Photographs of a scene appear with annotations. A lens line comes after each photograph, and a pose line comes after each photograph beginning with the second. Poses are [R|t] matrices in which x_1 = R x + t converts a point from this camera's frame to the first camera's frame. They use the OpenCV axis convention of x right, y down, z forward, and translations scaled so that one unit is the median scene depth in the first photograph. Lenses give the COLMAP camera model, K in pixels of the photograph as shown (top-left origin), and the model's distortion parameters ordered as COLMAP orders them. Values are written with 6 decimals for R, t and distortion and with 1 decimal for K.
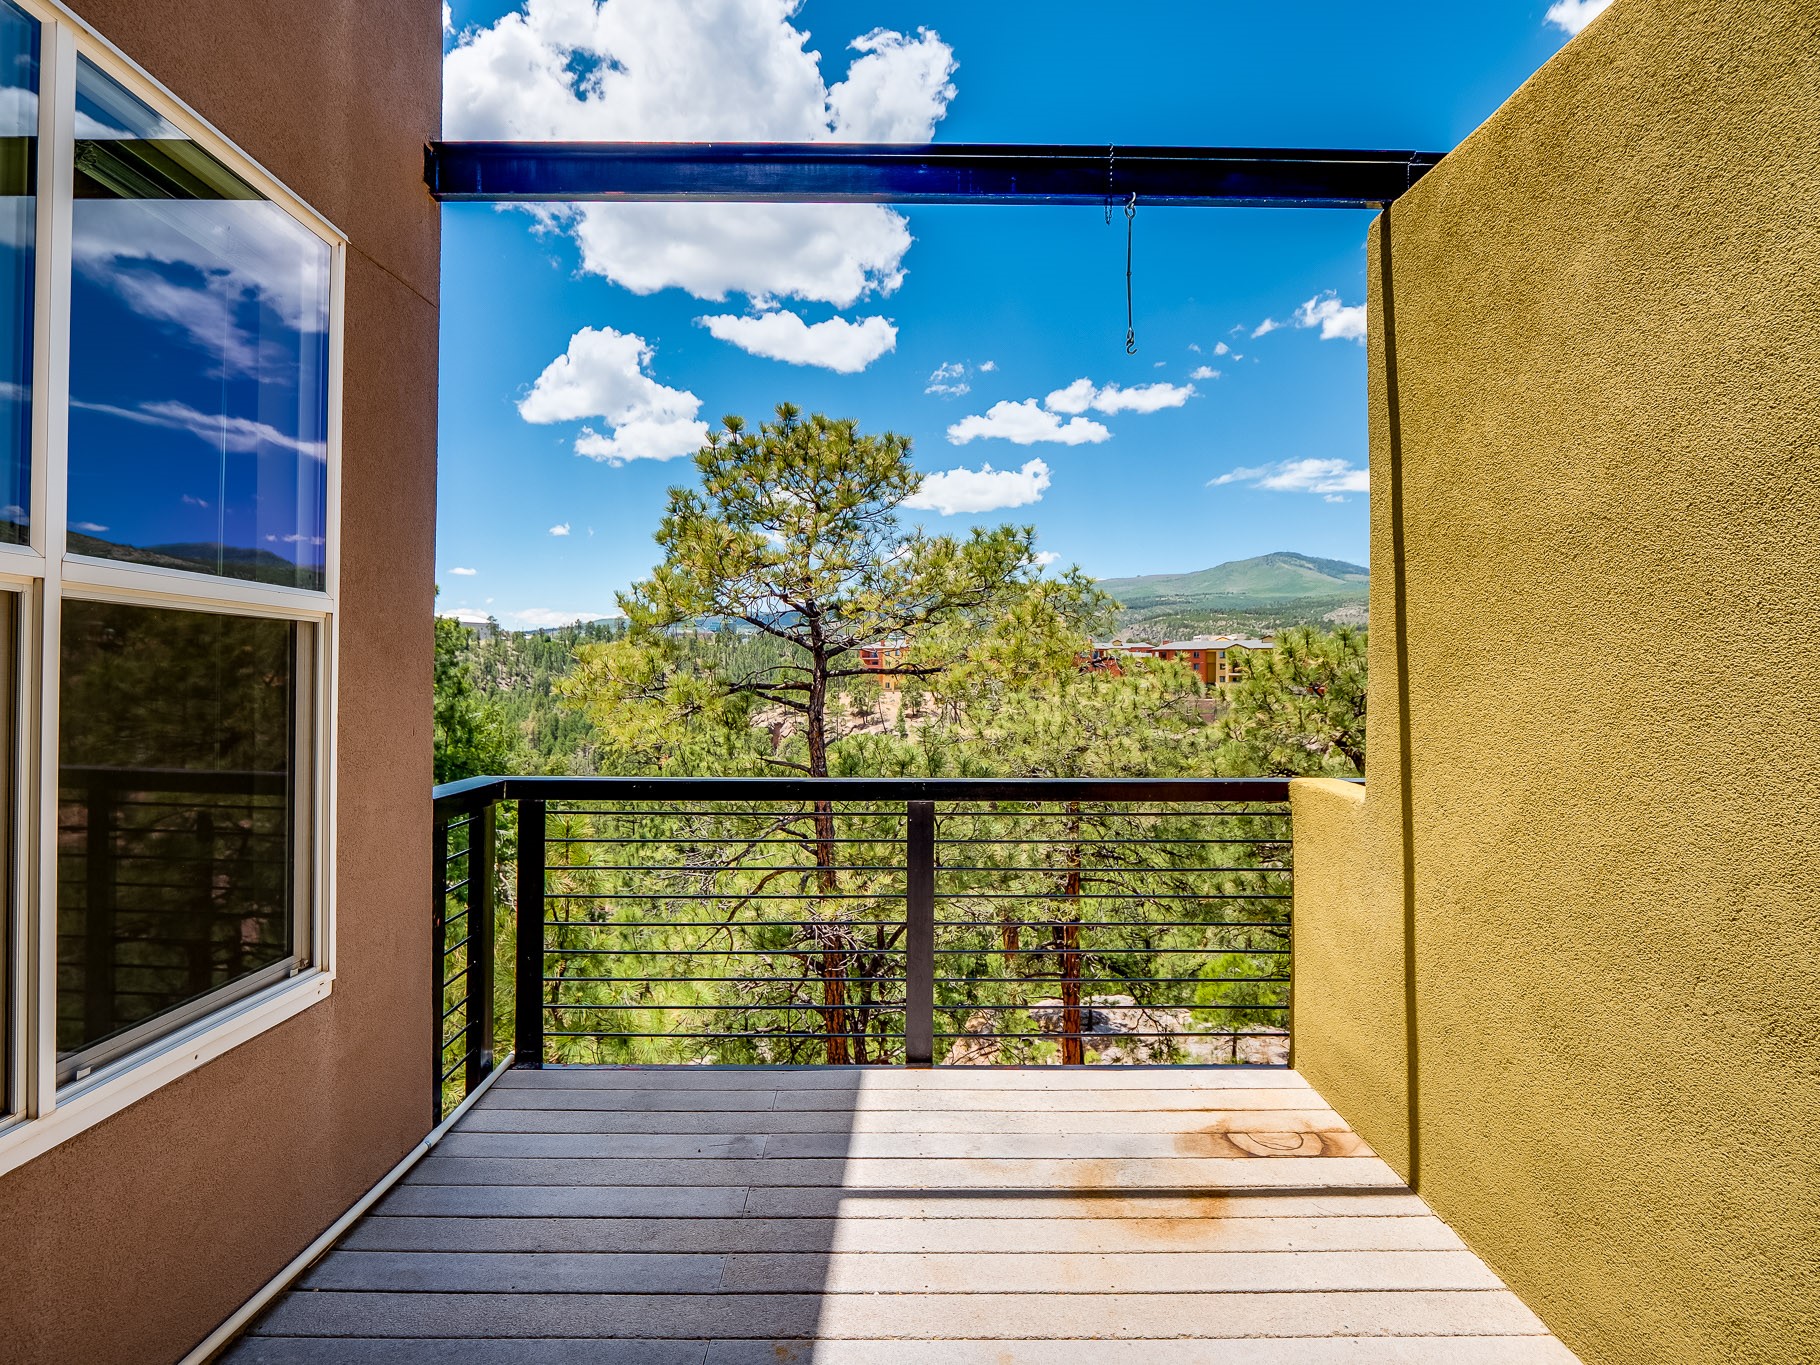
lens RADIAL K [[893.8, 0, 903.3], [0, 893.8, 669.9], [0, 0, 1]] dist [-0.014351, -0.001811]
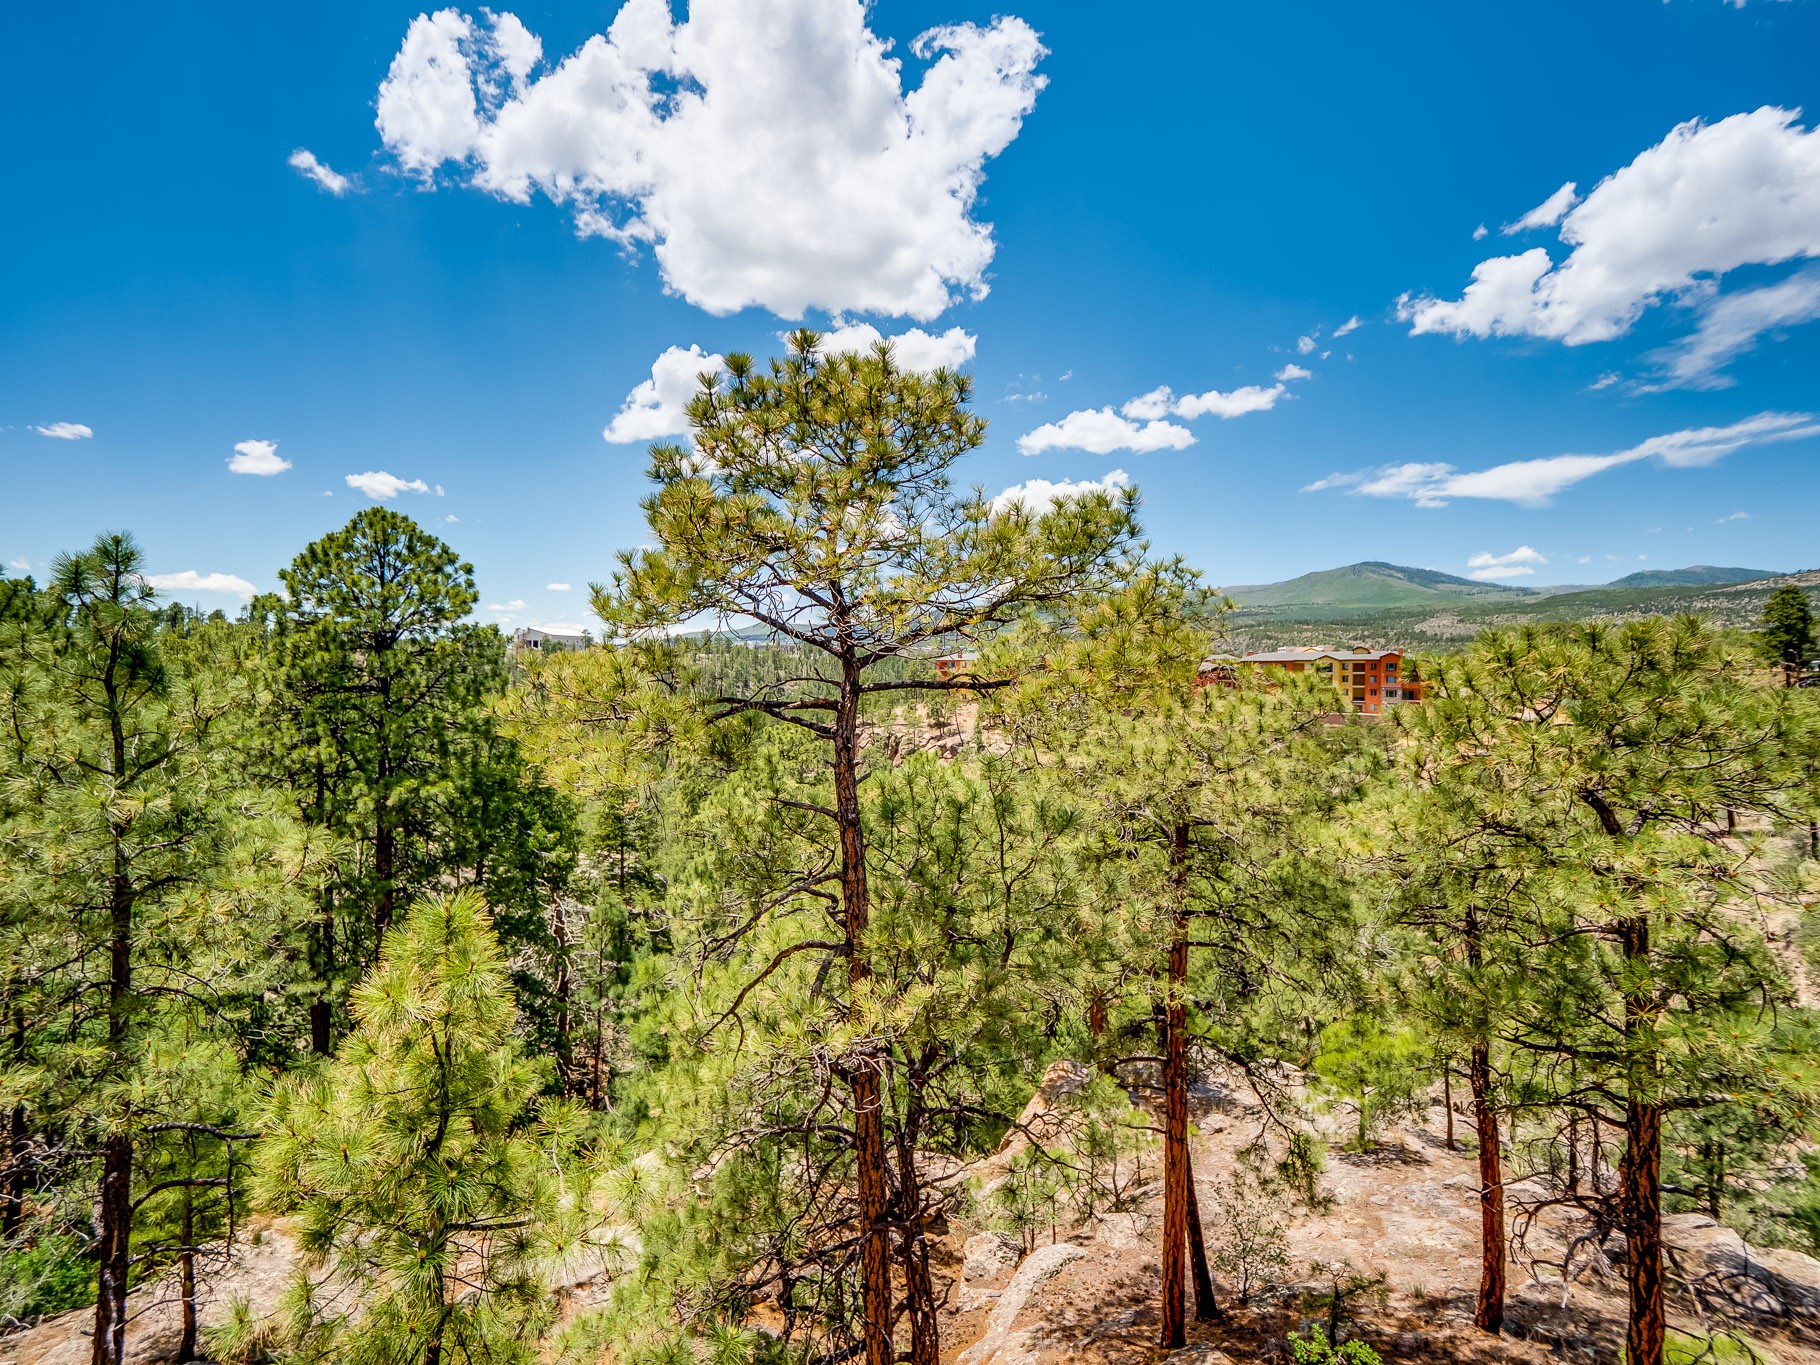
lens RADIAL K [[865.9, 0, 899.3], [0, 865.9, 660.6], [0, 0, 1]] dist [0.000945, -0.000113]
pose [[0.995610, -0.001187, -0.093588, 0.016569], [-0.001105, 0.999701, -0.024428, -0.000888], [0.093589, 0.024424, 0.995311, 0.255092]]
